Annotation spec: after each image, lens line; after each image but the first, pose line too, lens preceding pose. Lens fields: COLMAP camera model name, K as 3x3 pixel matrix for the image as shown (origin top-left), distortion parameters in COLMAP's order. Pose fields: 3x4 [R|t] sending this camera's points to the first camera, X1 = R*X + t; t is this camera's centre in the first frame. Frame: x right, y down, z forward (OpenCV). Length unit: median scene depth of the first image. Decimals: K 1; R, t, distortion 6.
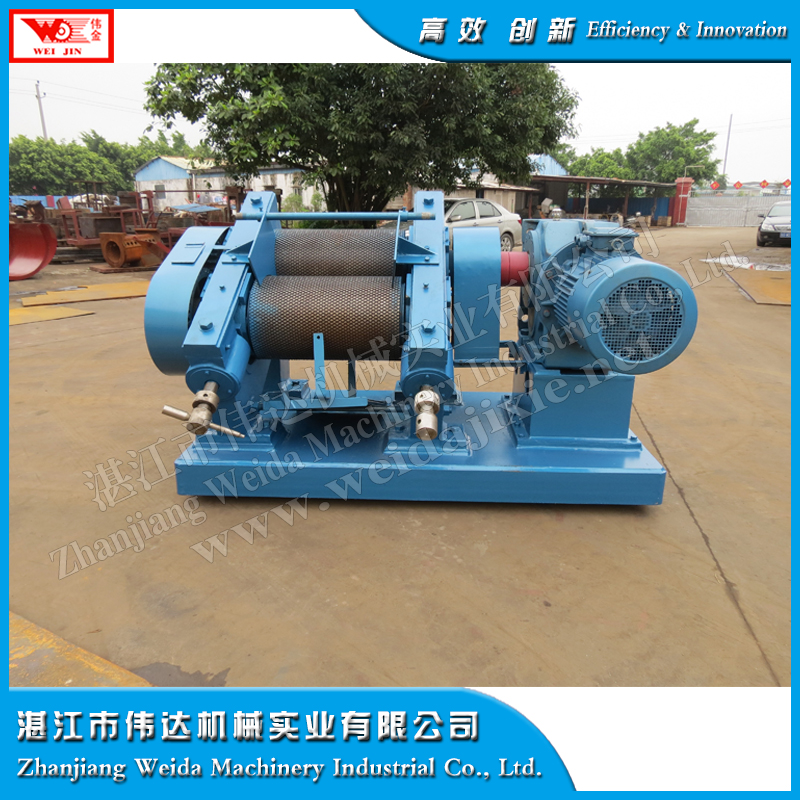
lens RADIAL K [[590.9, 0, 400.0], [0, 590.9, 371.0], [0, 0, 1]] dist [-0.027543, 0.010698]
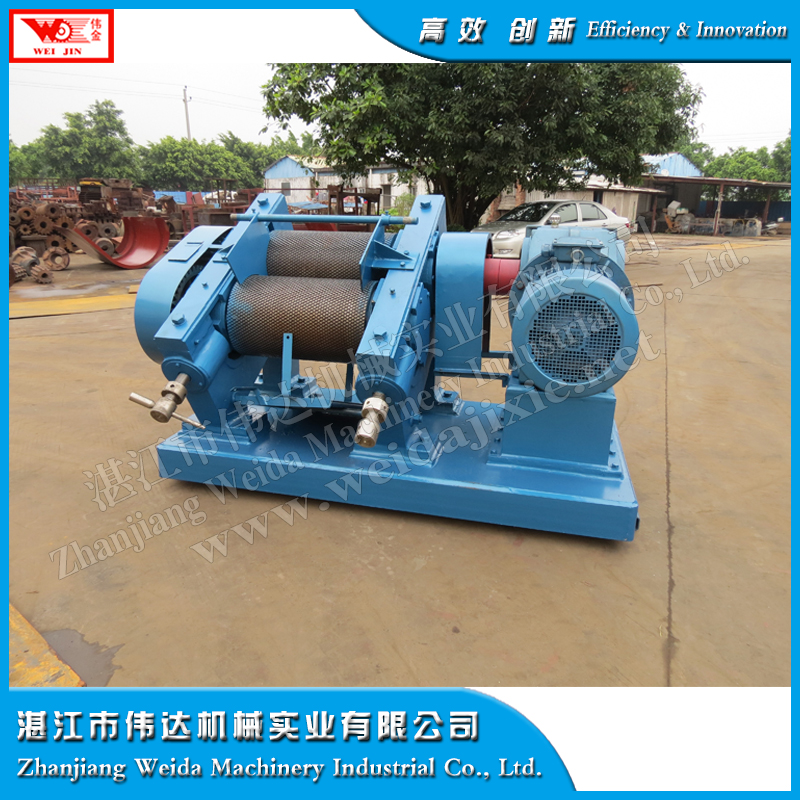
lens RADIAL K [[591.7, 0, 399.3], [0, 591.7, 373.5], [0, 0, 1]] dist [-0.025429, 0.008692]
pose [[0.979467, 0.067845, -0.189848, 0.019376], [-0.066976, 0.997694, 0.010996, -0.001465], [0.190156, 0.001945, 0.981752, 0.002632]]
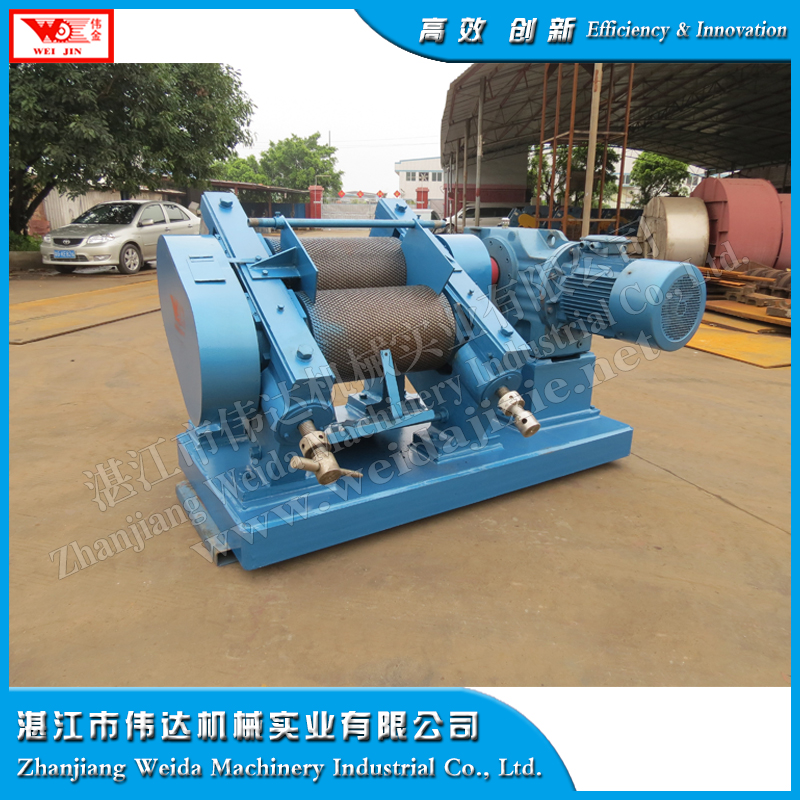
lens RADIAL K [[588.5, 0, 401.5], [0, 588.5, 369.7], [0, 0, 1]] dist [-0.023422, 0.007939]
pose [[0.820538, -0.129146, 0.556811, -0.049618], [0.133217, 0.990523, 0.033427, -0.004733], [-0.555851, 0.046749, 0.829967, 0.017219]]
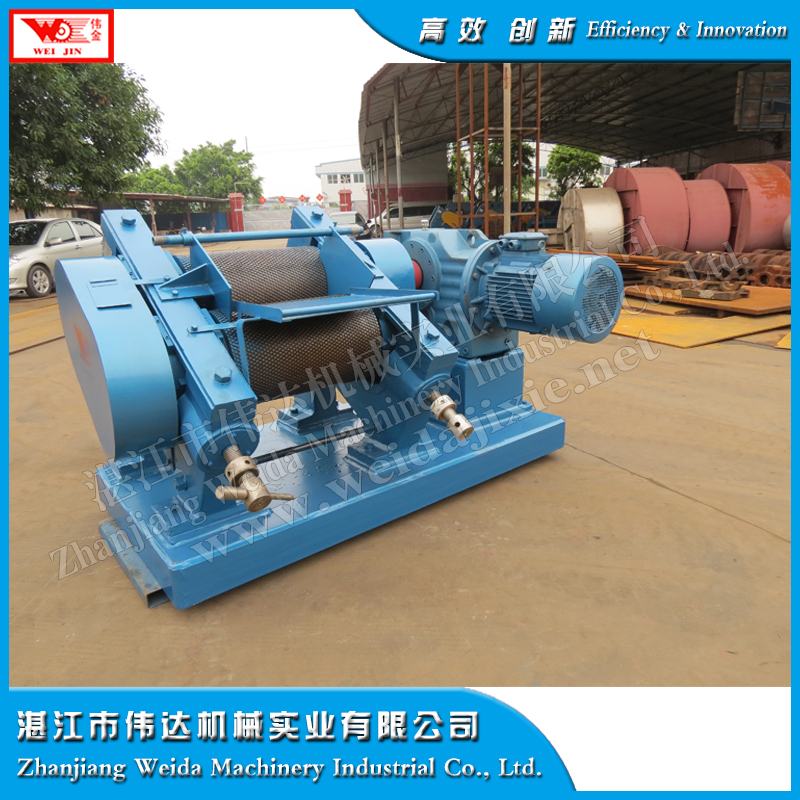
lens RADIAL K [[590.9, 0, 400.0], [0, 590.9, 371.0], [0, 0, 1]] dist [-0.027543, 0.010698]
pose [[0.745775, -0.190099, 0.638500, -0.047668], [0.206165, 0.977231, 0.050145, -0.005501], [-0.633495, 0.094239, 0.767987, 0.017704]]
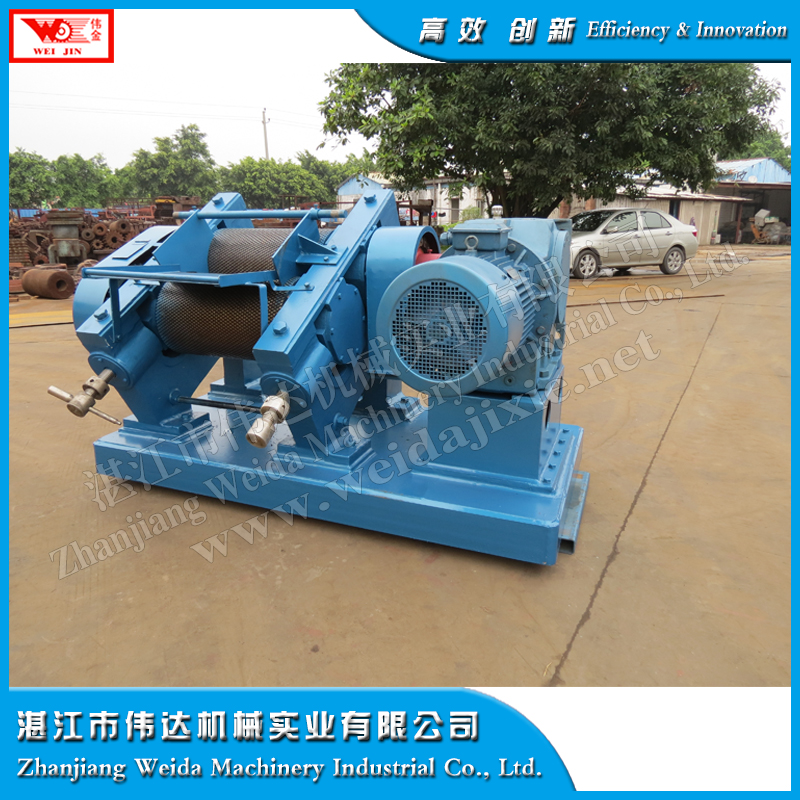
lens RADIAL K [[596.9, 0, 396.6], [0, 596.9, 368.9], [0, 0, 1]] dist [-0.038190, 0.037528]
pose [[0.944827, 0.077929, -0.318164, 0.037744], [-0.086437, 0.996177, -0.012688, -0.001018], [0.315959, 0.039489, 0.947951, 0.011653]]
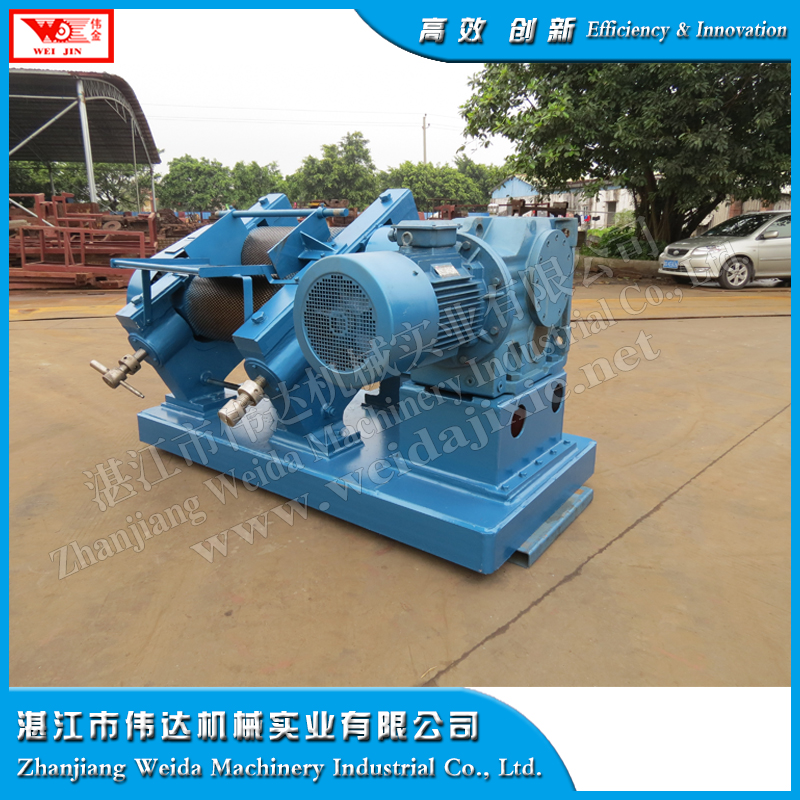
lens RADIAL K [[594.0, 0, 395.8], [0, 594.0, 373.1], [0, 0, 1]] dist [-0.023156, 0.008946]
pose [[0.827901, 0.138473, -0.543511, 0.057527], [-0.152287, 0.988138, 0.019783, -0.002643], [0.539804, 0.066392, 0.839169, 0.020067]]
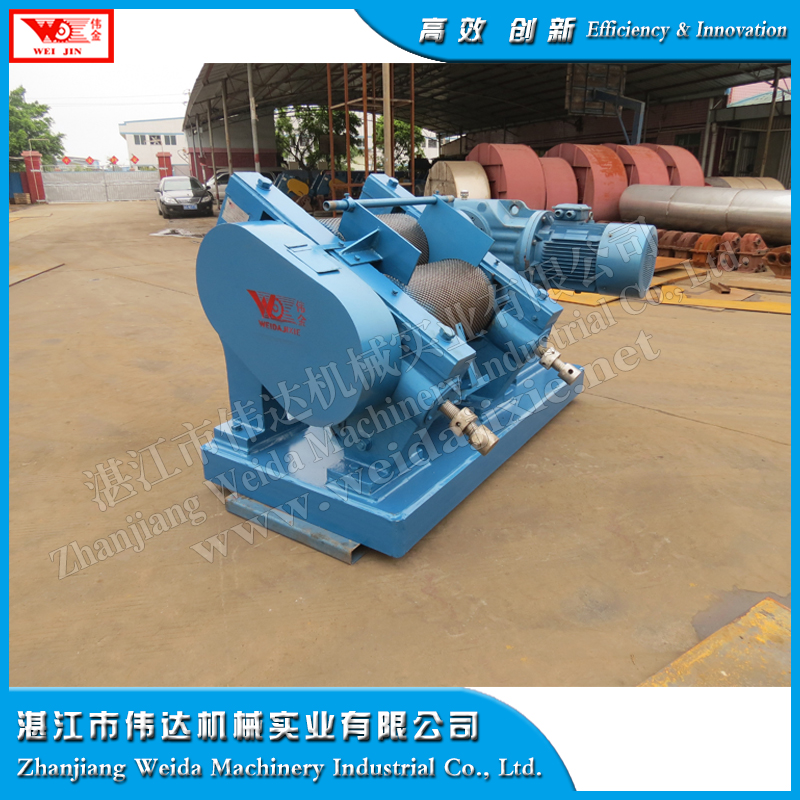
lens RADIAL K [[590.2, 0, 400.0], [0, 590.2, 369.9], [0, 0, 1]] dist [-0.031300, 0.014041]
pose [[0.513886, -0.261515, 0.817026, -0.077912], [0.229864, 0.959551, 0.162558, -0.013298], [-0.826489, 0.104268, 0.553212, 0.043076]]
